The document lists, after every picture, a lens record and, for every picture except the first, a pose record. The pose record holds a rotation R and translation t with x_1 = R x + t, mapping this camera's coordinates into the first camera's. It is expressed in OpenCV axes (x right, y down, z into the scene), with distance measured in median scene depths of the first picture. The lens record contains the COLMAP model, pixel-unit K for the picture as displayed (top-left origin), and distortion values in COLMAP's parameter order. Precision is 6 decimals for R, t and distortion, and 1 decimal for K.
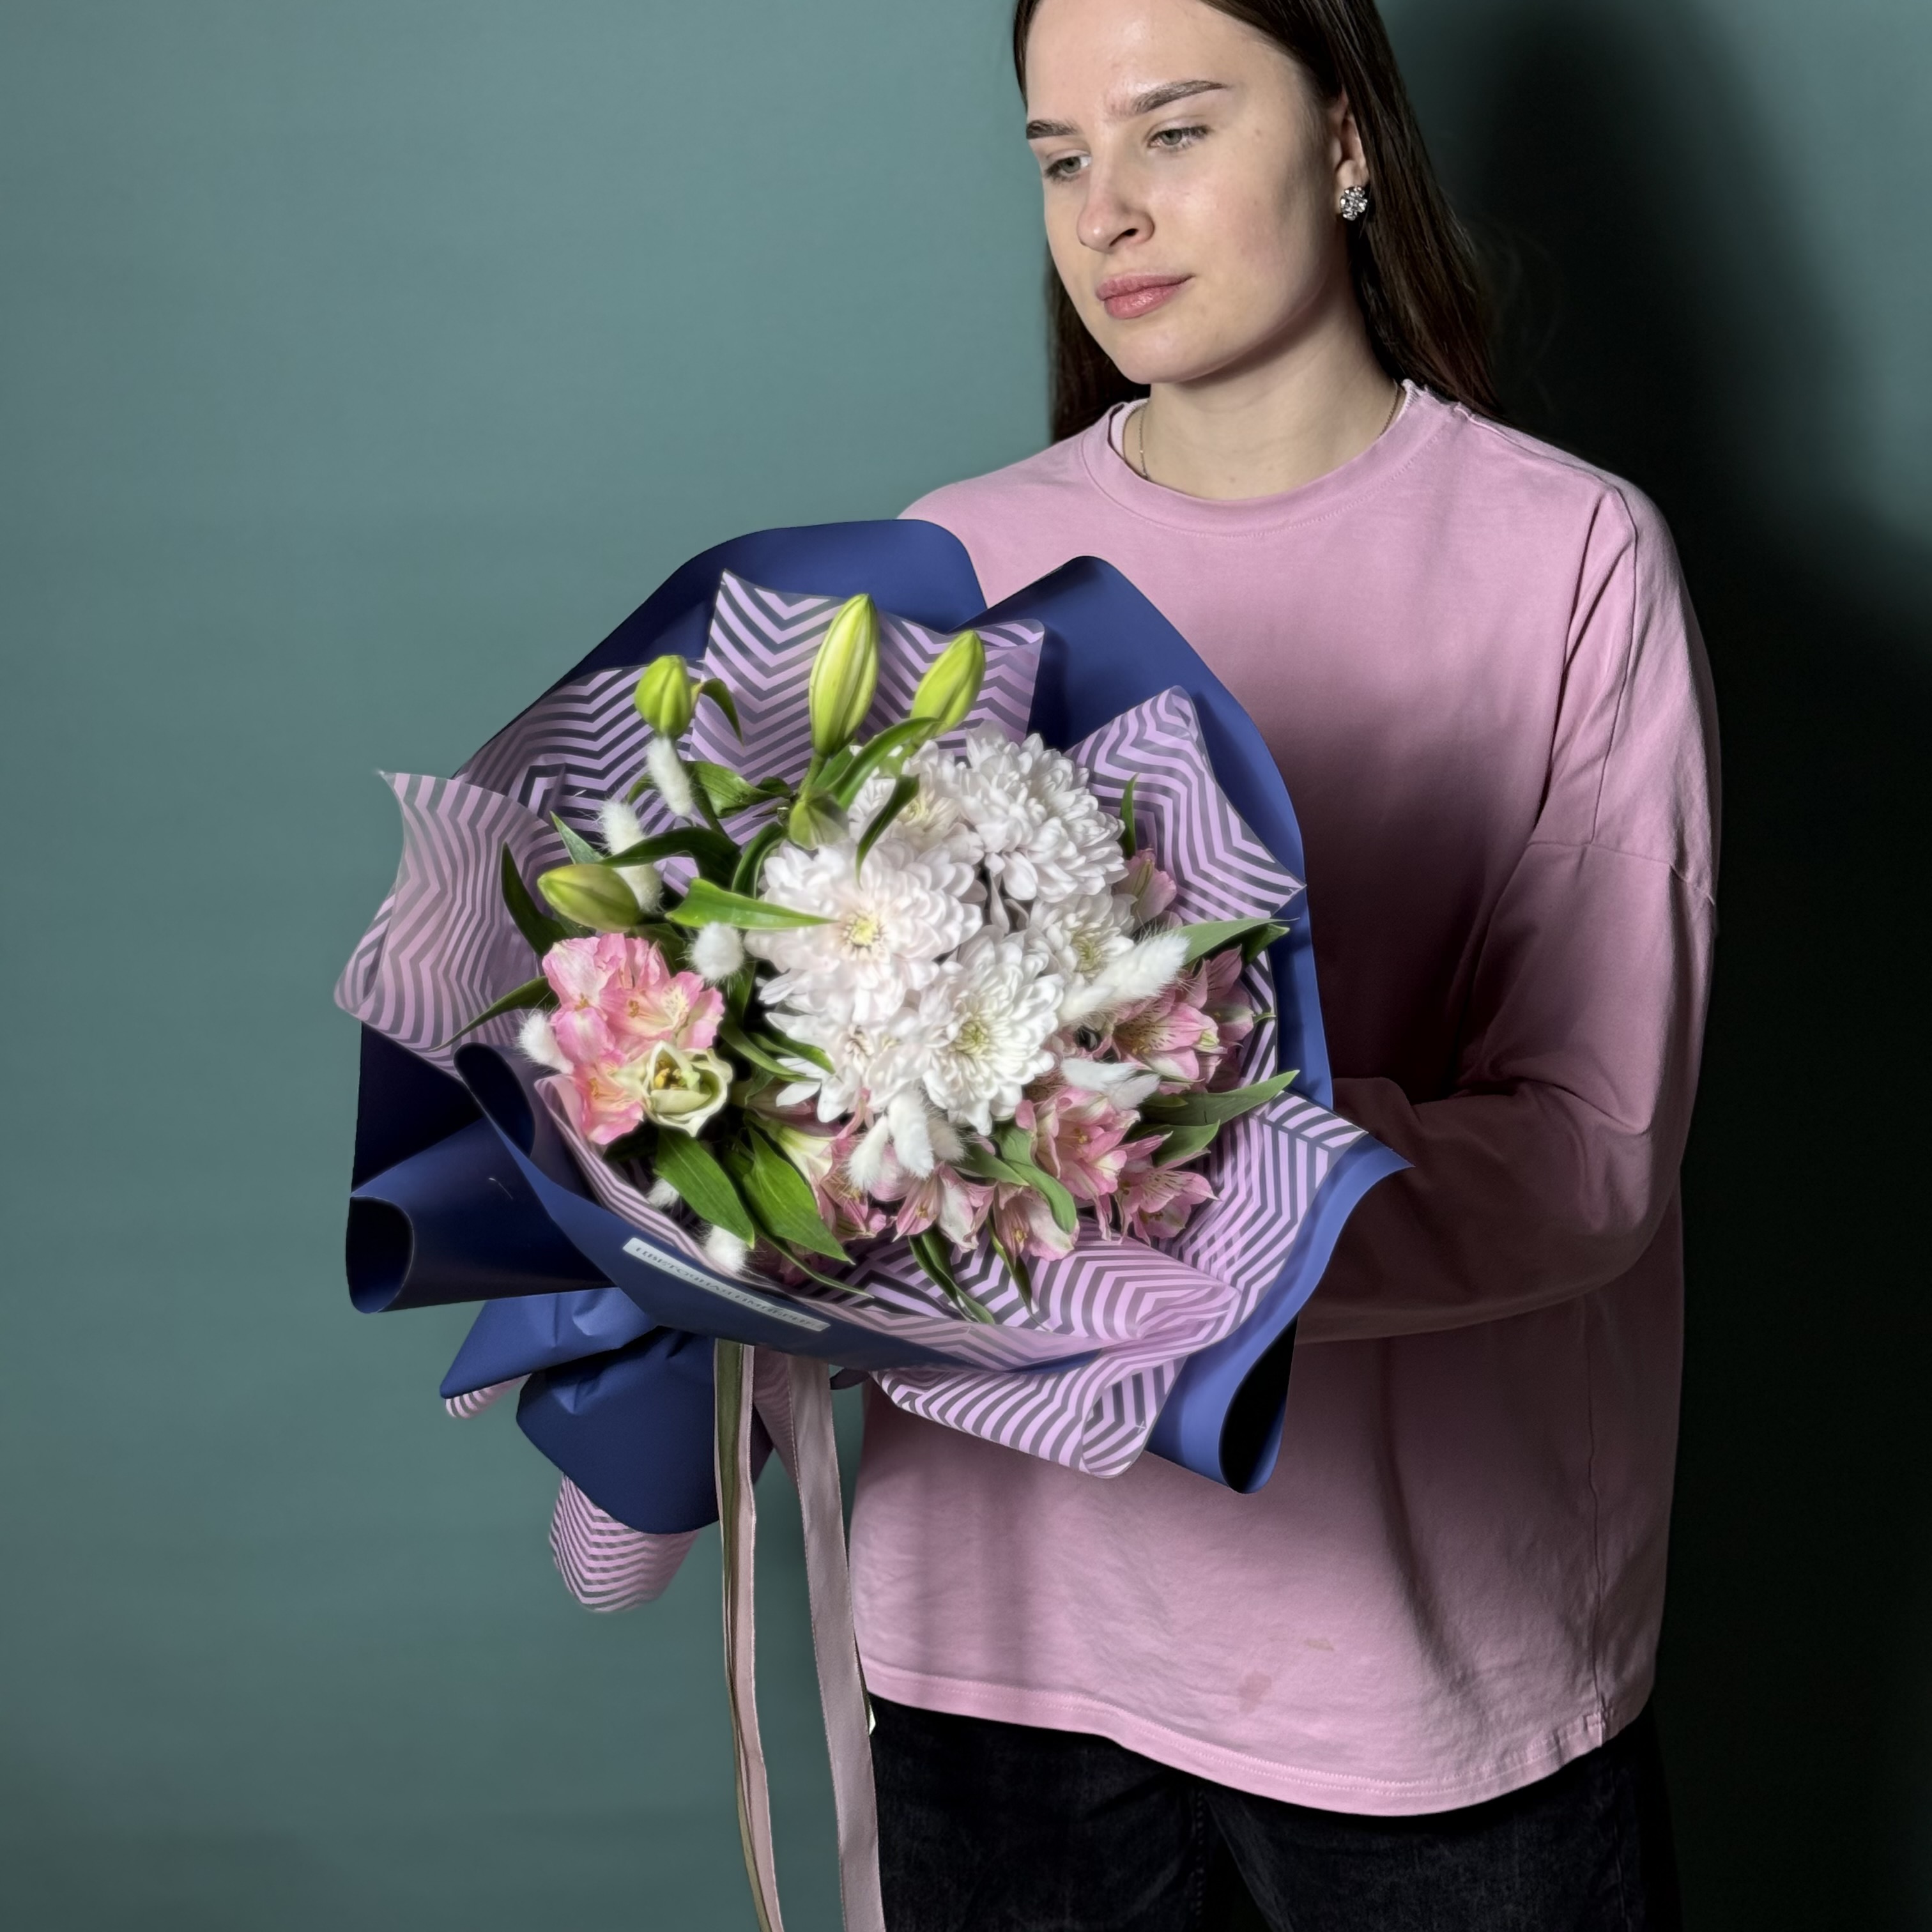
lens RADIAL K [[3733.3, 0, 936.2], [0, 3733.3, 920.7], [0, 0, 1]] dist [0.129741, 0.000000]
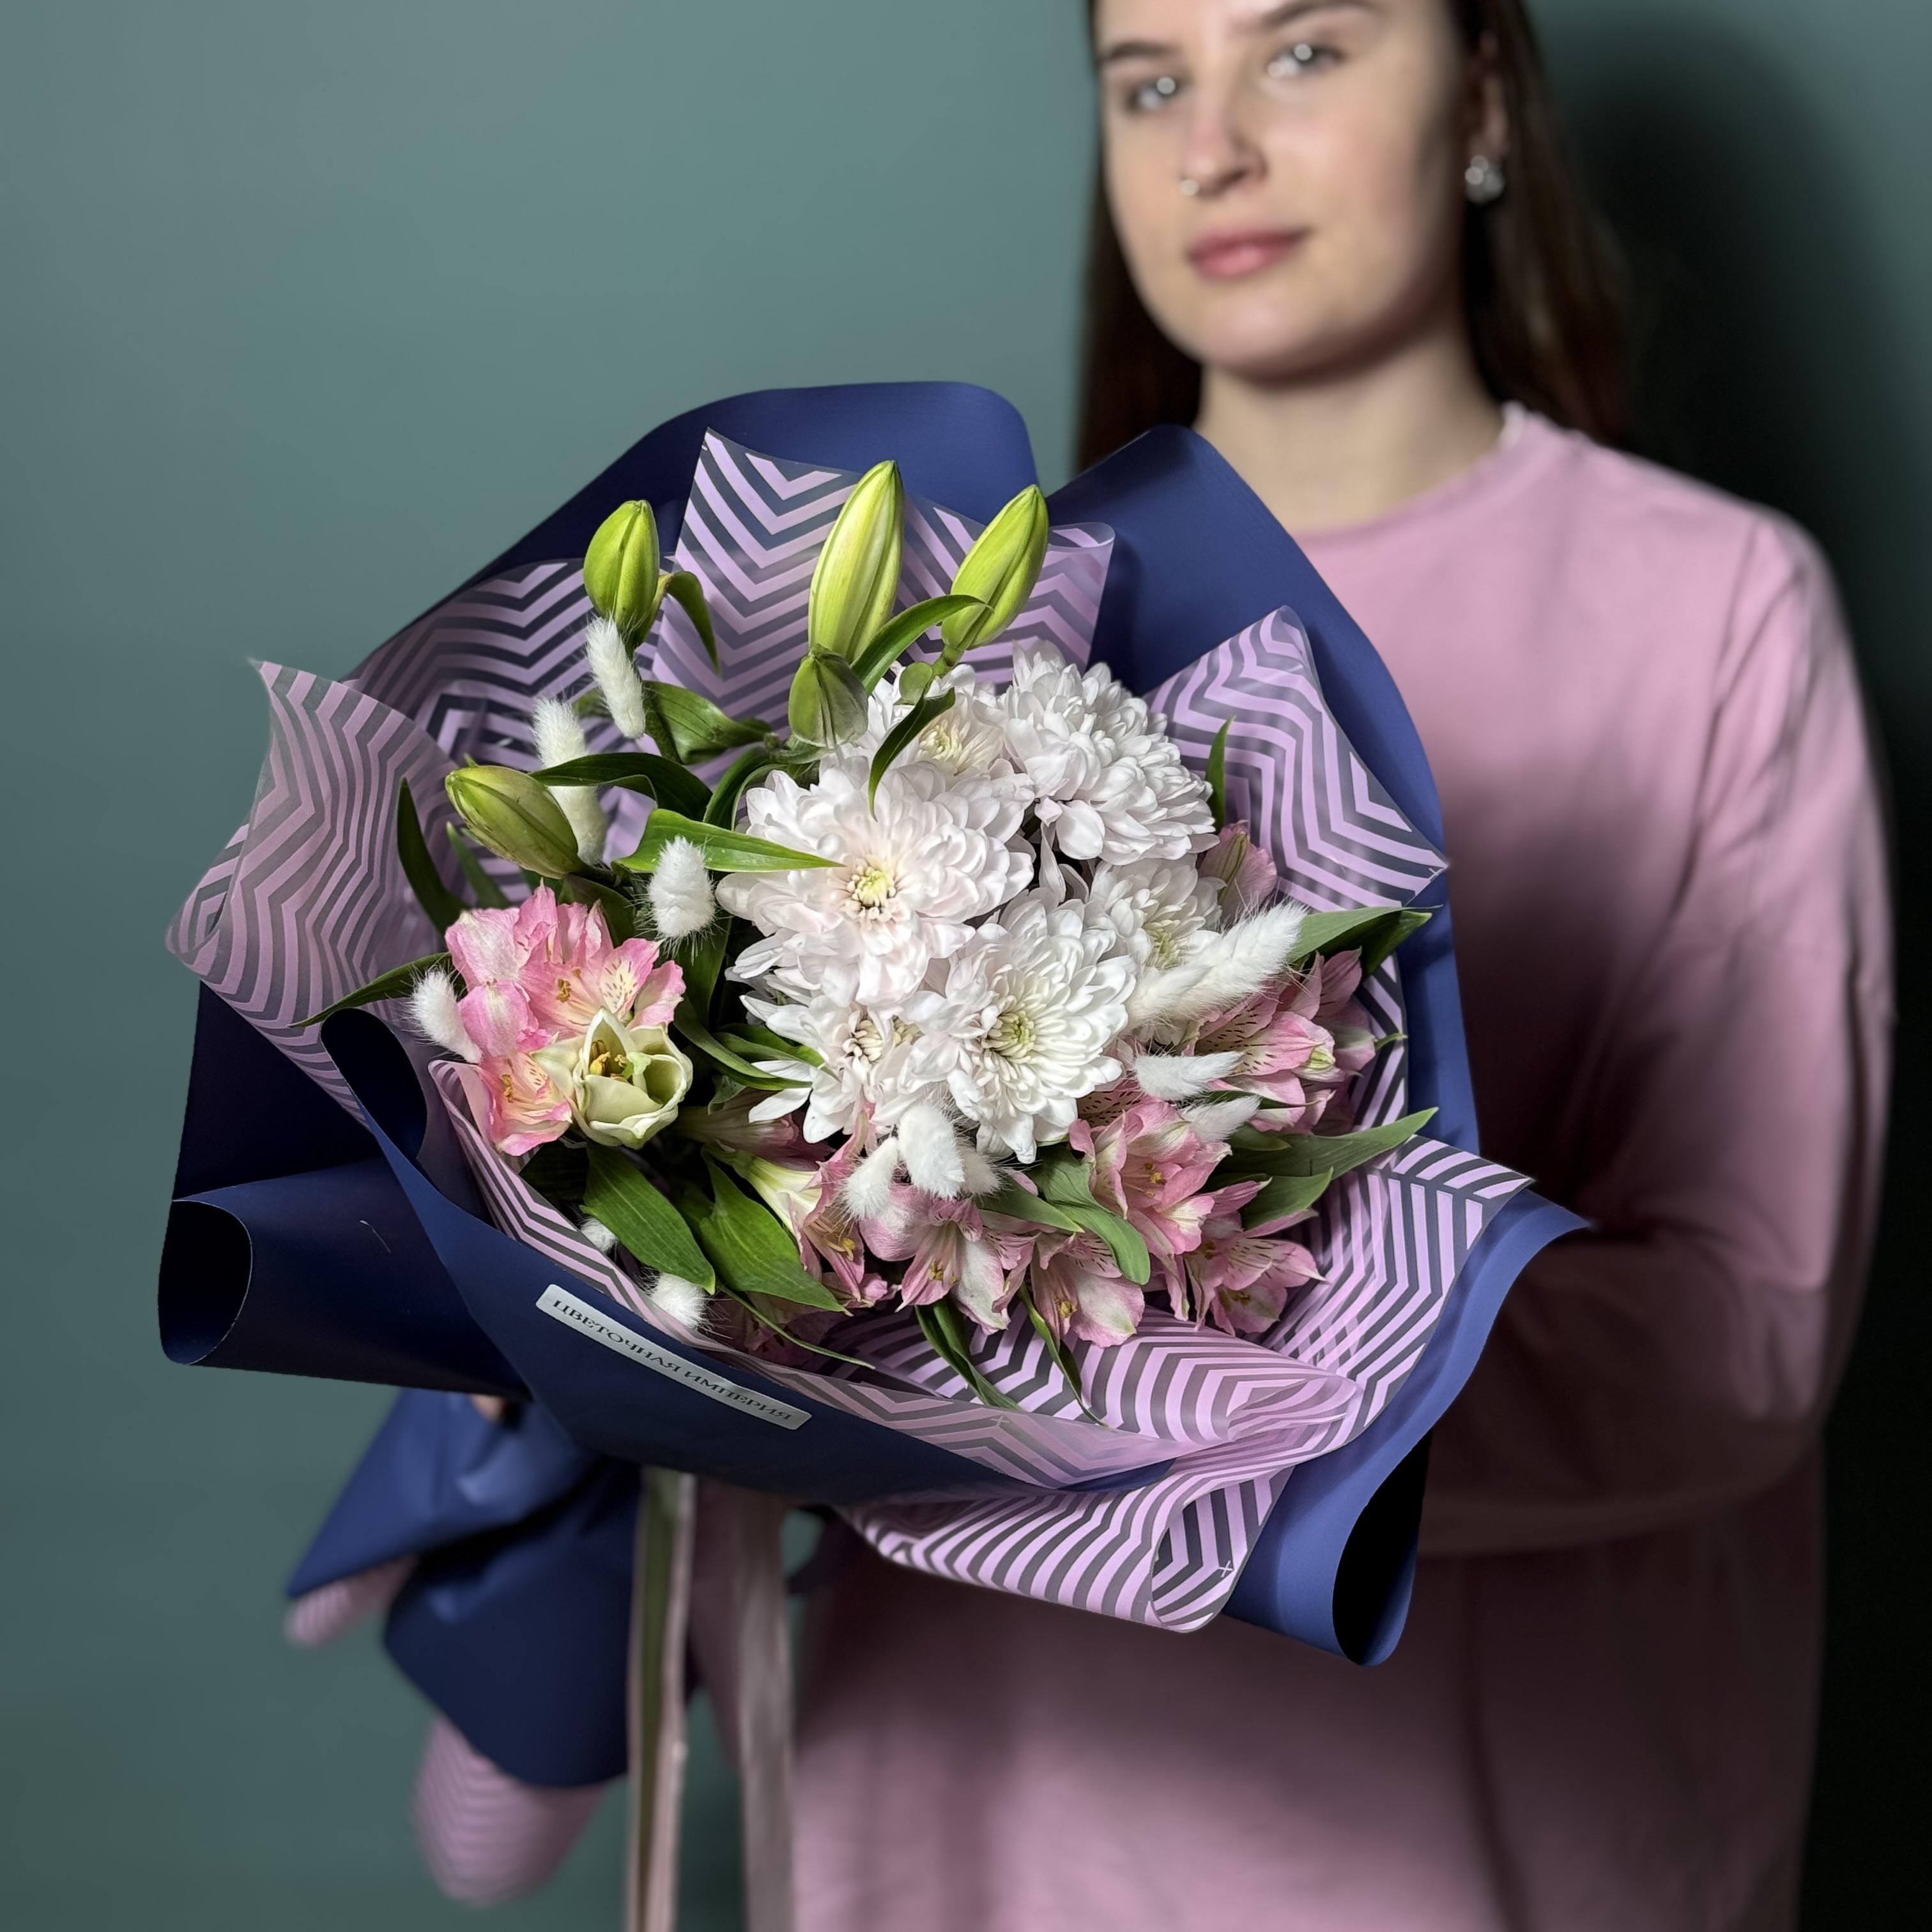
lens RADIAL K [[3733.3, 0, 931.5], [0, 3733.3, 923.8], [0, 0, 1]] dist [0.129741, 0.000000]
pose [[0.999153, 0.035310, 0.021118, -0.022993], [-0.032577, 0.992465, -0.118118, 0.096426], [-0.025130, 0.117330, 0.992775, 0.244697]]
